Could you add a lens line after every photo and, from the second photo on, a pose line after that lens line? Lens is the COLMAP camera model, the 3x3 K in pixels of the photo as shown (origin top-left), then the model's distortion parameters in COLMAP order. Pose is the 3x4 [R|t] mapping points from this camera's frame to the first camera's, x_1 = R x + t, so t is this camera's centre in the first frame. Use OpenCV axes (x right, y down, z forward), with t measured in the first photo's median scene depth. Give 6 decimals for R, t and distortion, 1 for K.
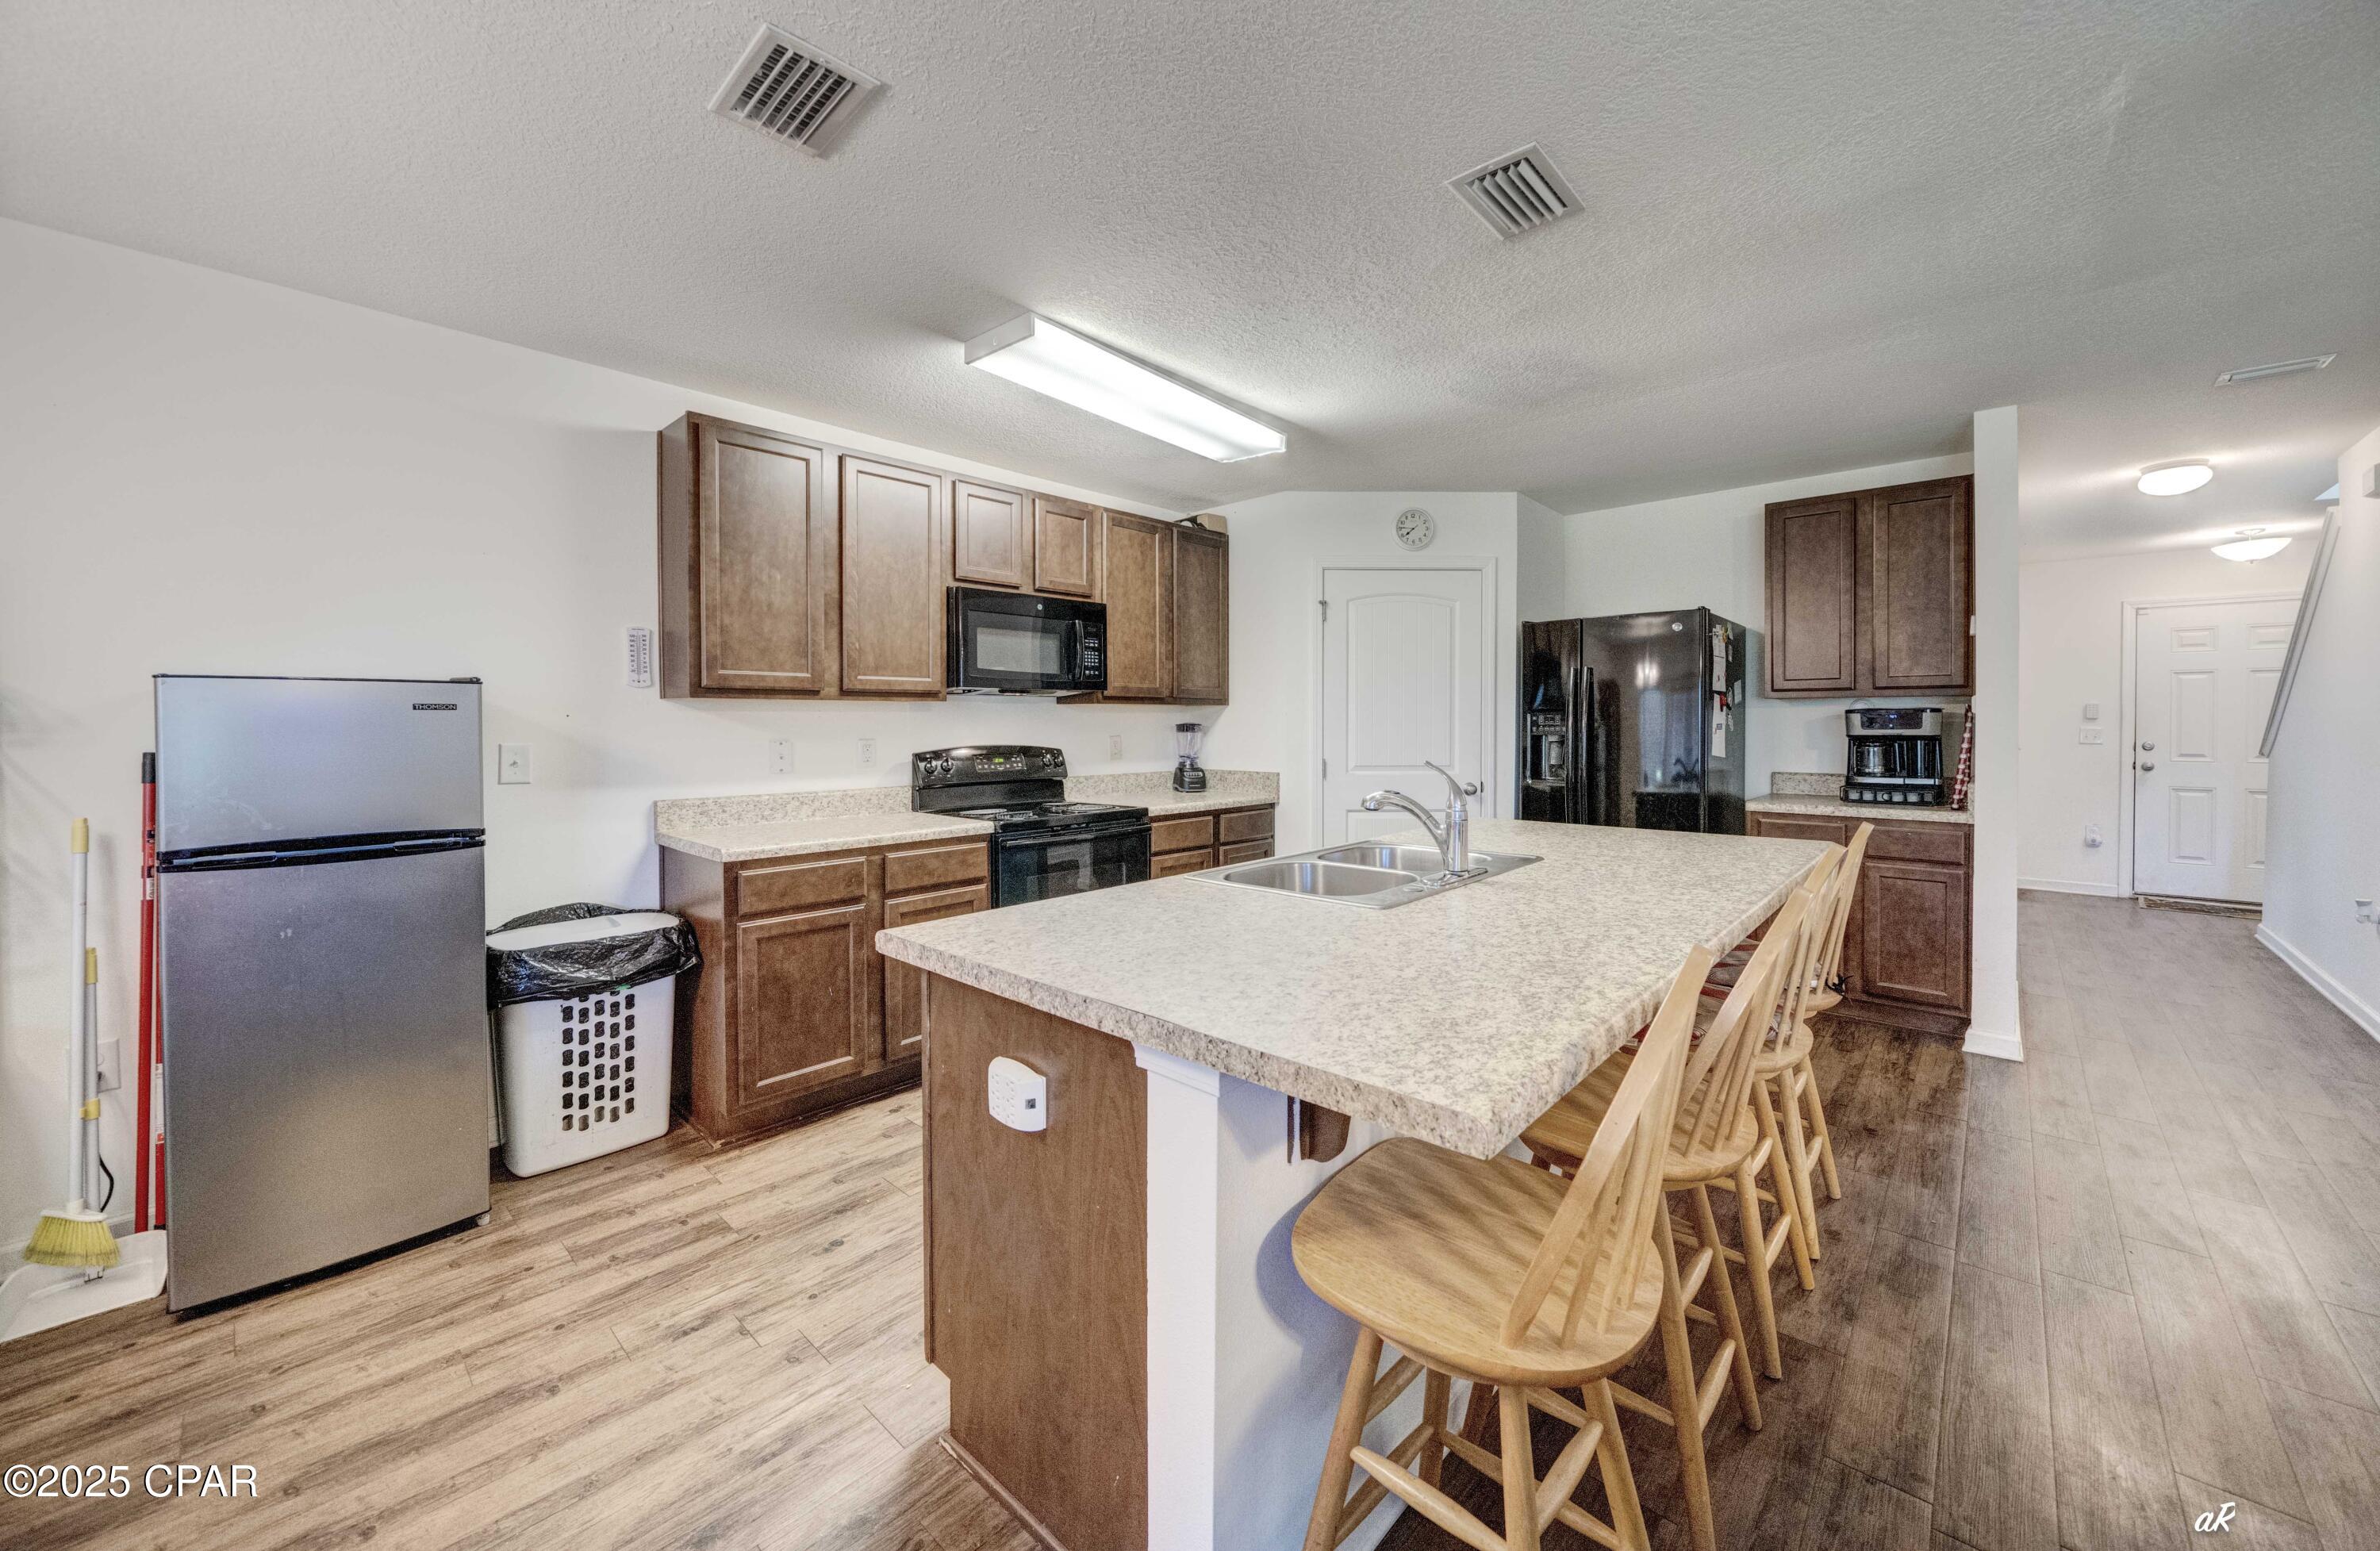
lens RADIAL K [[893.8, 0, 1220.4], [0, 893.8, 733.6], [0, 0, 1]] dist [-0.000205, -0.000572]
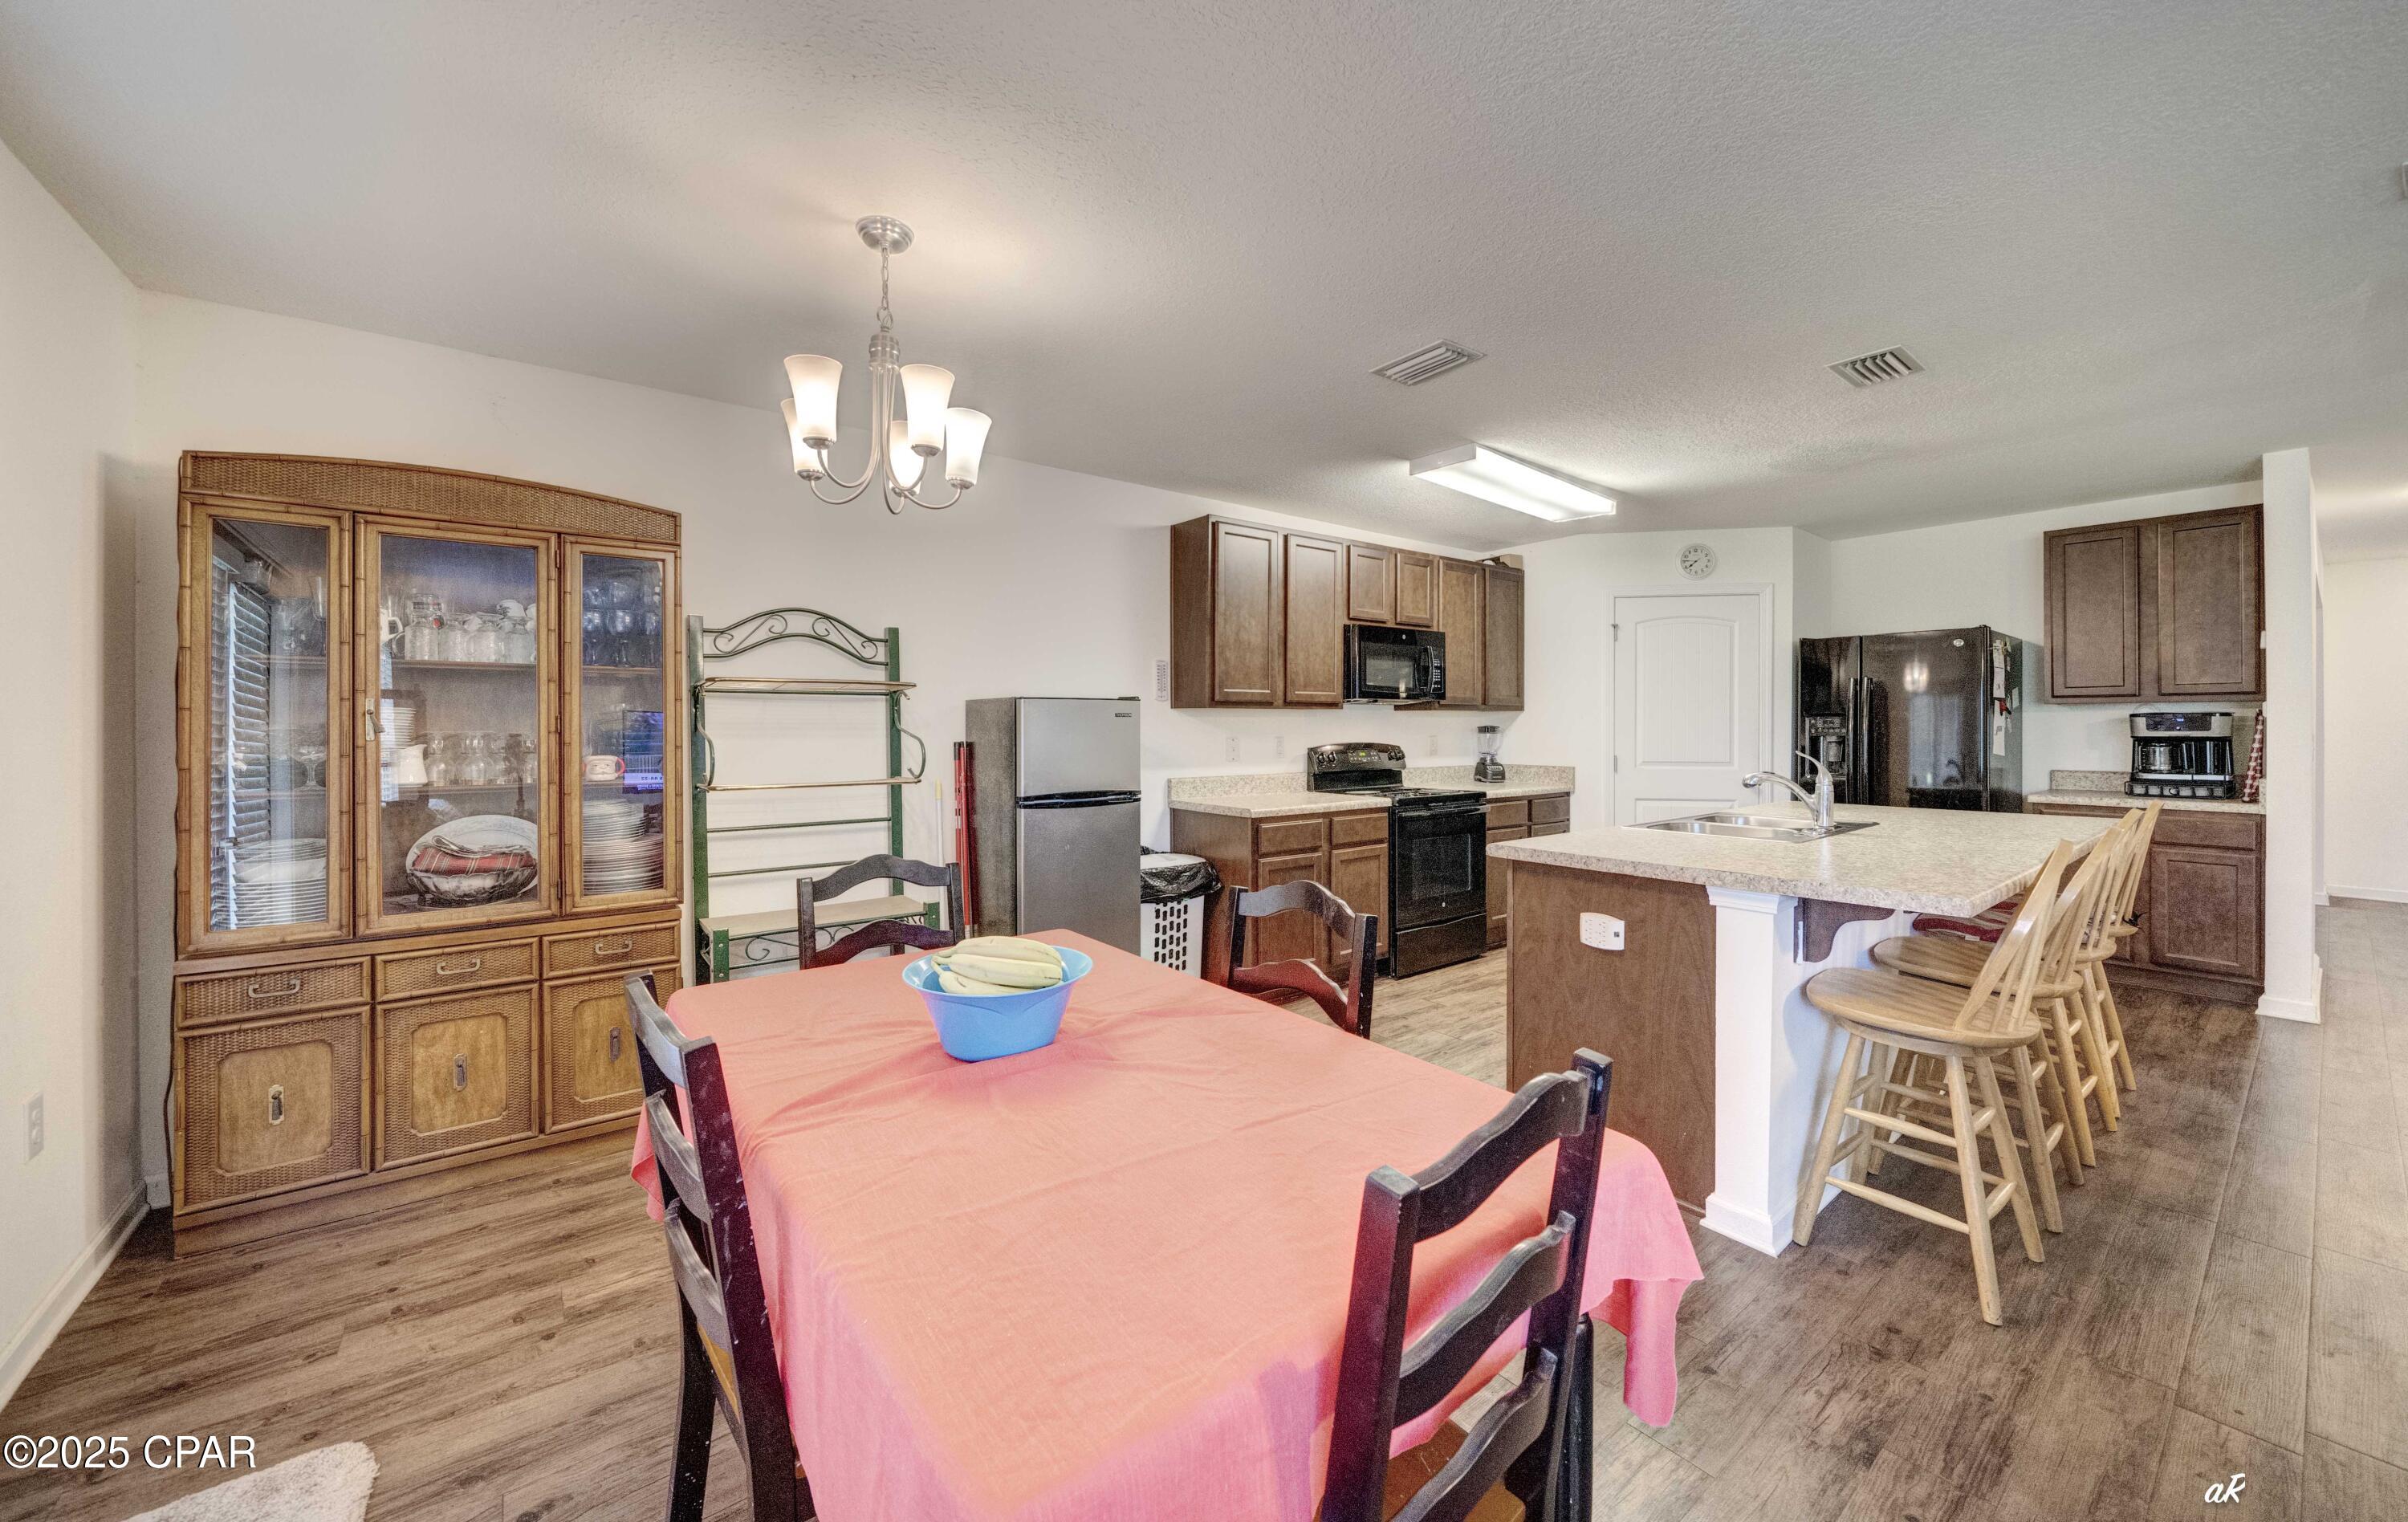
lens RADIAL K [[887.7, 0, 1192.6], [0, 887.7, 728.8], [0, 0, 1]] dist [-0.002821, 0.000578]
pose [[0.981421, 0.000899, -0.191862, -0.282848], [-0.002684, 0.999955, -0.009046, 0.006302], [0.191846, 0.009393, 0.981380, -0.370552]]
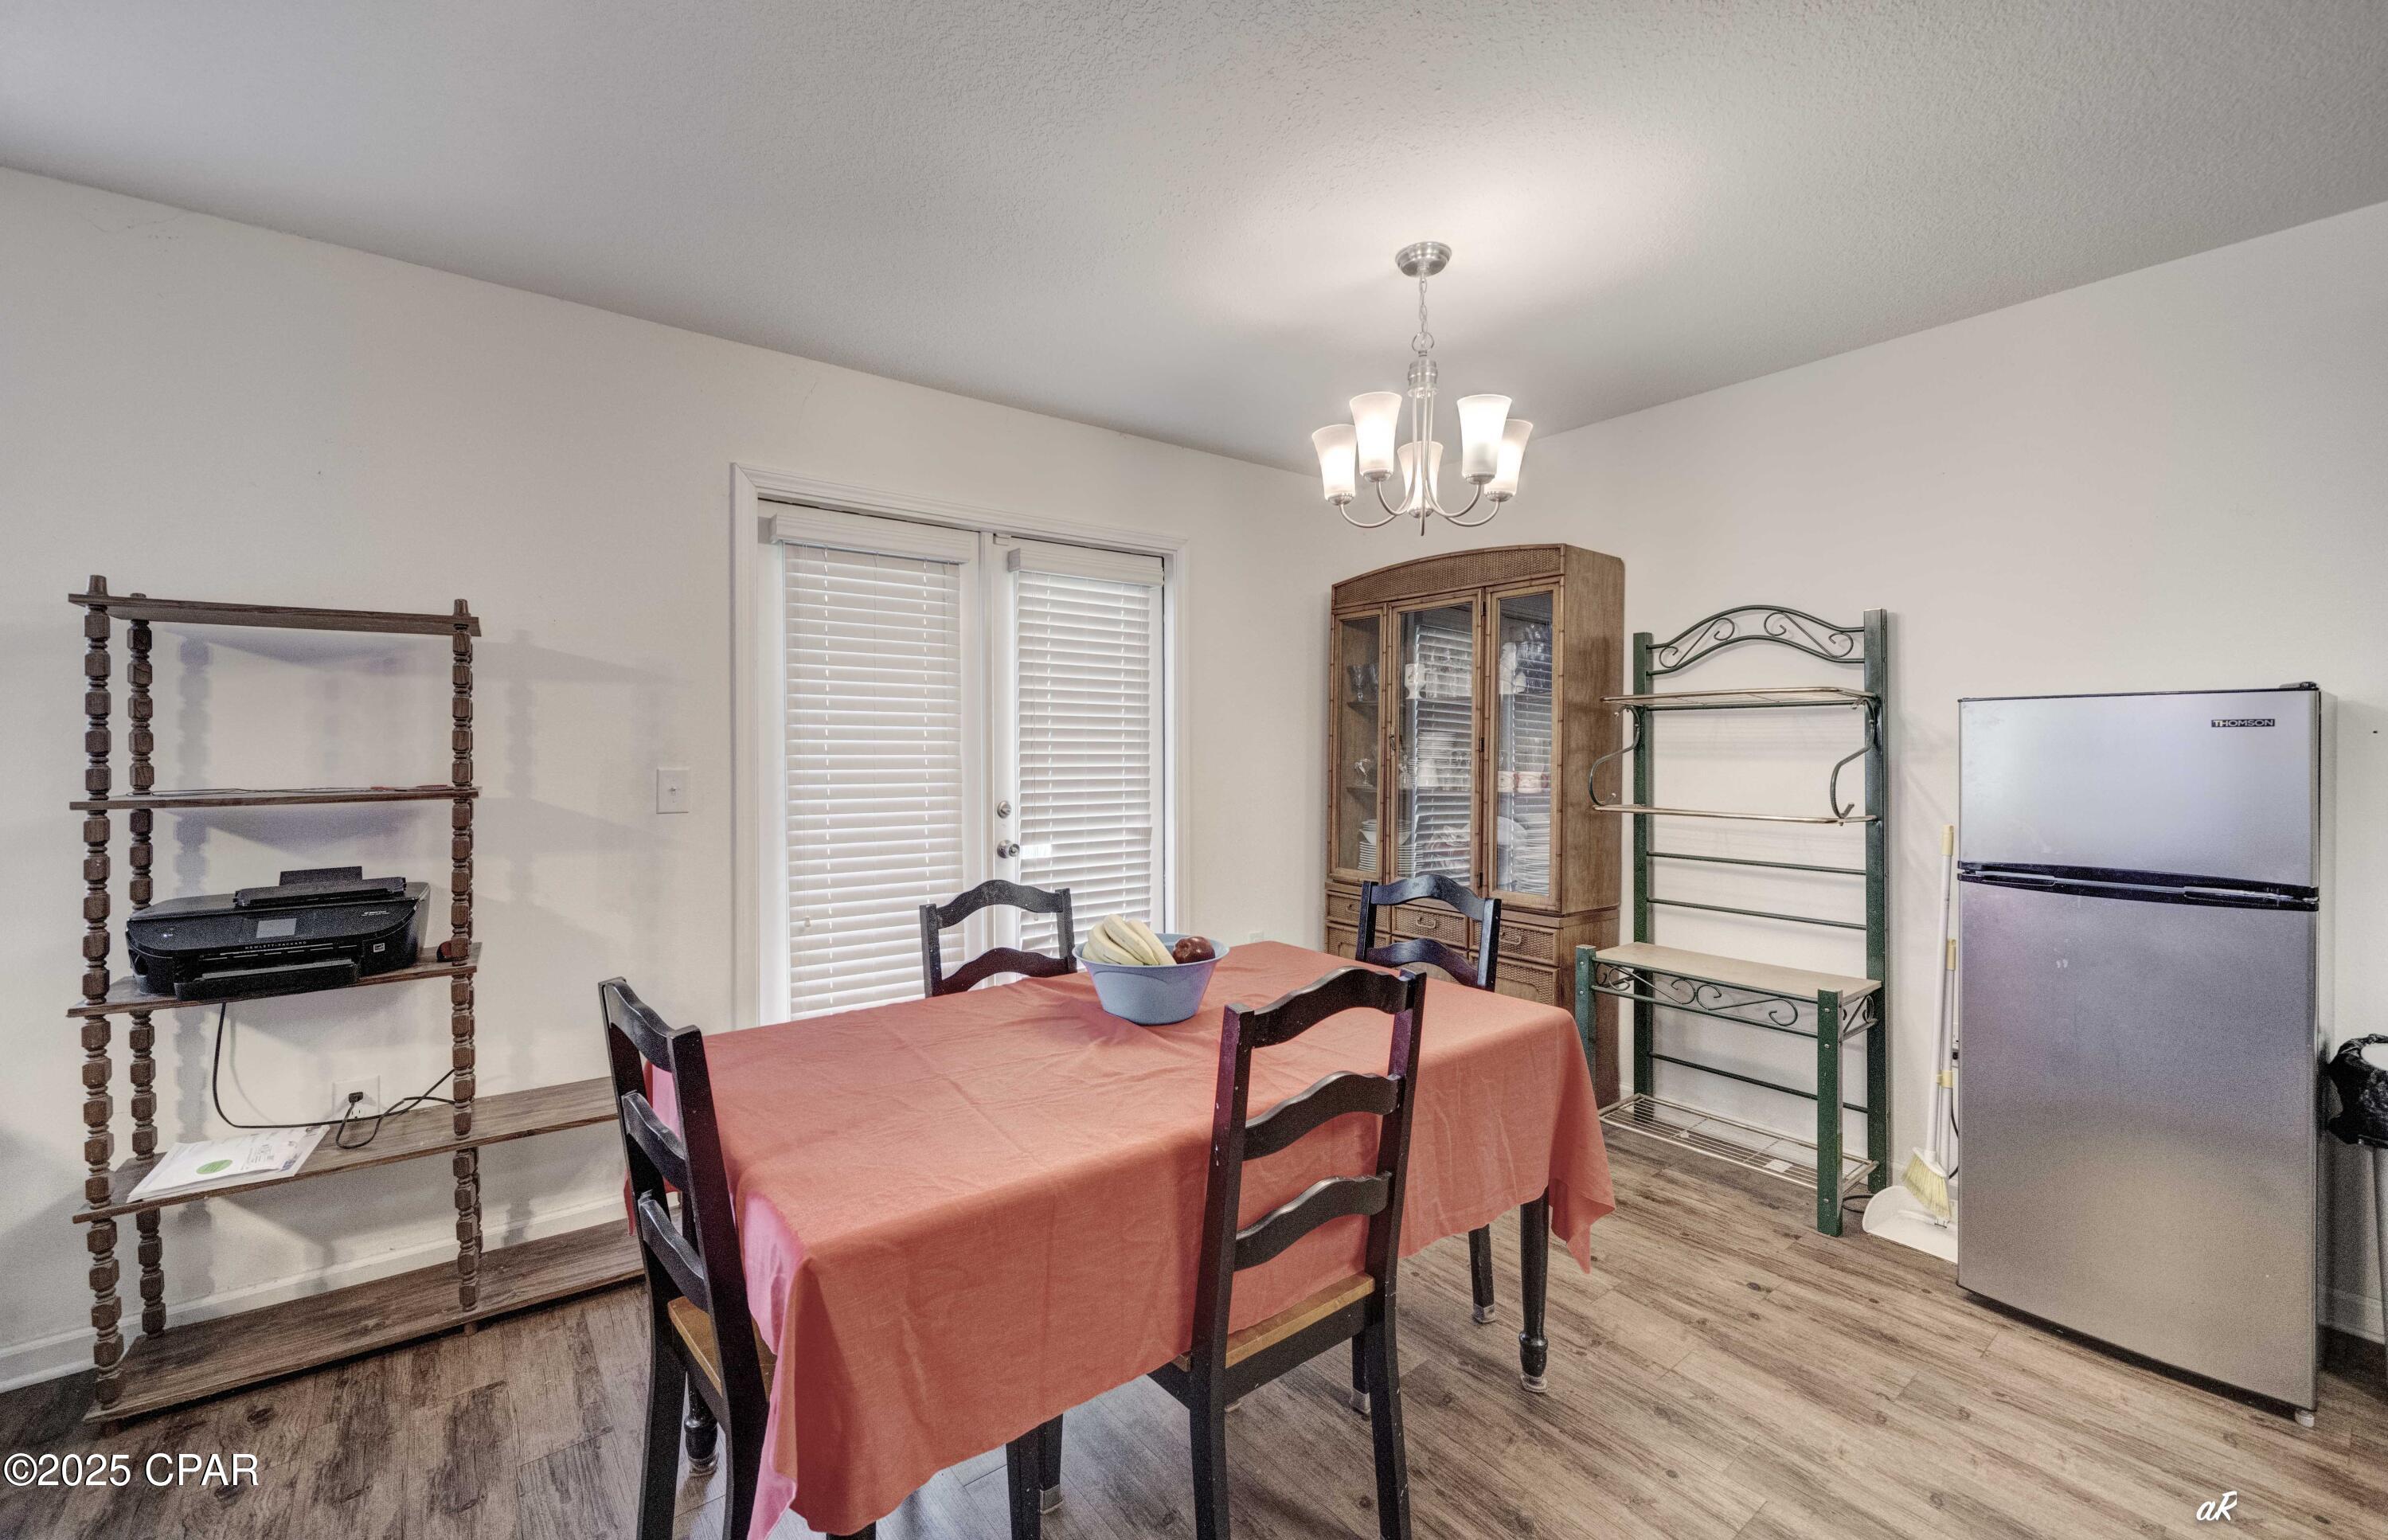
lens RADIAL K [[974.5, 0, 1193.9], [0, 974.5, 750.2], [0, 0, 1]] dist [0.001557, 0.000054]
pose [[-0.194060, 0.006741, -0.980967, 0.092185], [-0.010622, 0.999903, 0.008972, -0.002425], [0.980932, 0.012161, -0.193969, 0.167776]]
